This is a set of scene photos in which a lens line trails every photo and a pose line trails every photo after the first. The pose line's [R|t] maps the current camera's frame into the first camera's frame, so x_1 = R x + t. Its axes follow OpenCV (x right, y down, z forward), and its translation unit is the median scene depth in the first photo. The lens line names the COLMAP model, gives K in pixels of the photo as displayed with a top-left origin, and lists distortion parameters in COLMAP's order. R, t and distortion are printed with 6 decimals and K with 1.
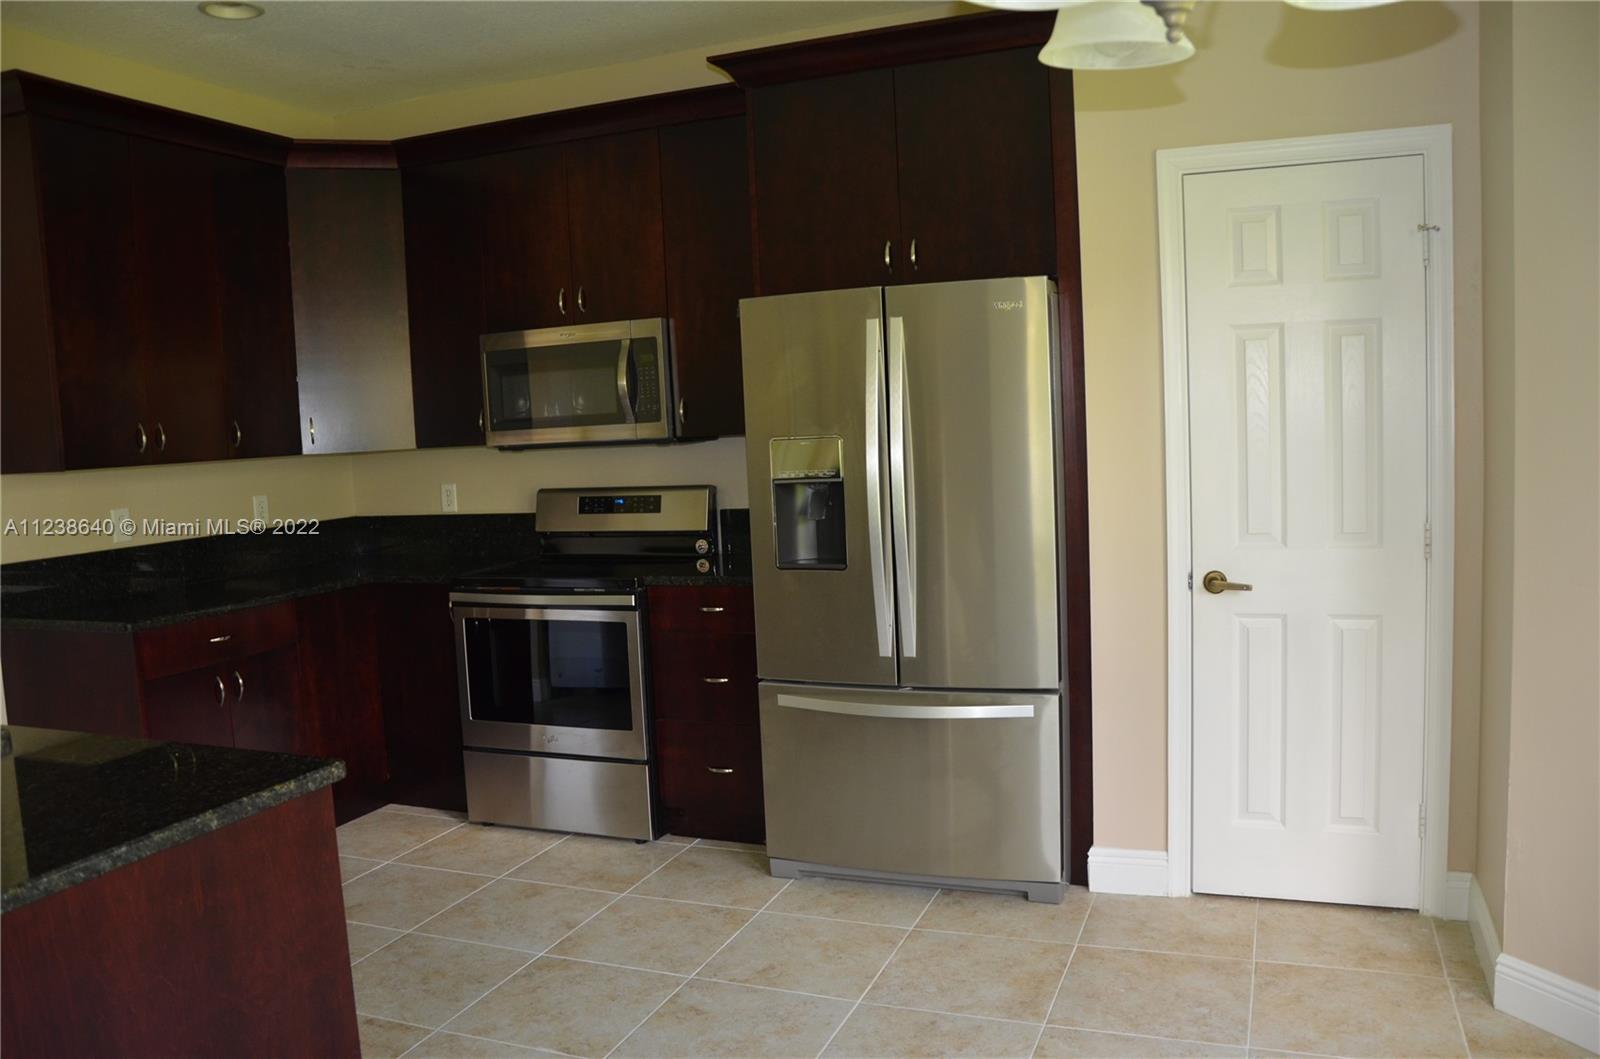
lens RADIAL K [[1239.2, 0, 800.0], [0, 1239.2, 529.5], [0, 0, 1]] dist [-0.171682, 0.139008]
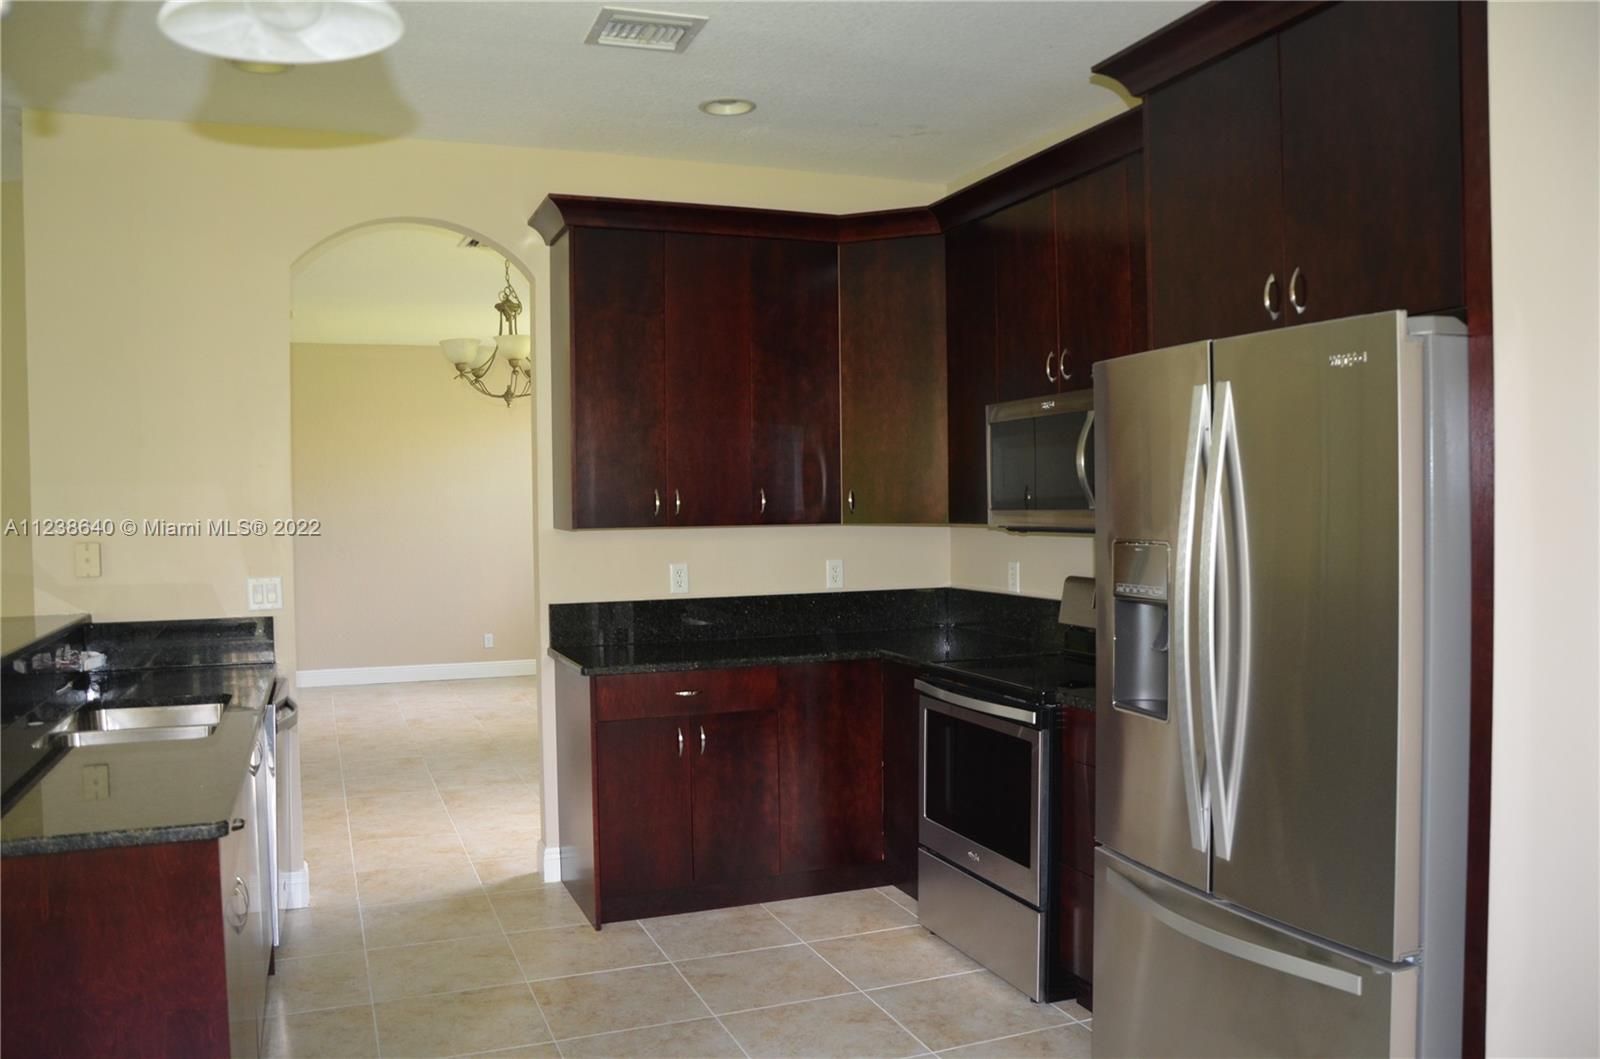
lens RADIAL K [[1239.2, 0, 800.0], [0, 1239.2, 529.5], [0, 0, 1]] dist [-0.171682, 0.139008]
pose [[0.691259, 0.052548, -0.720694, 0.367262], [-0.084638, 0.996375, -0.008533, -0.052589], [0.717633, 0.066896, 0.693201, 0.299829]]
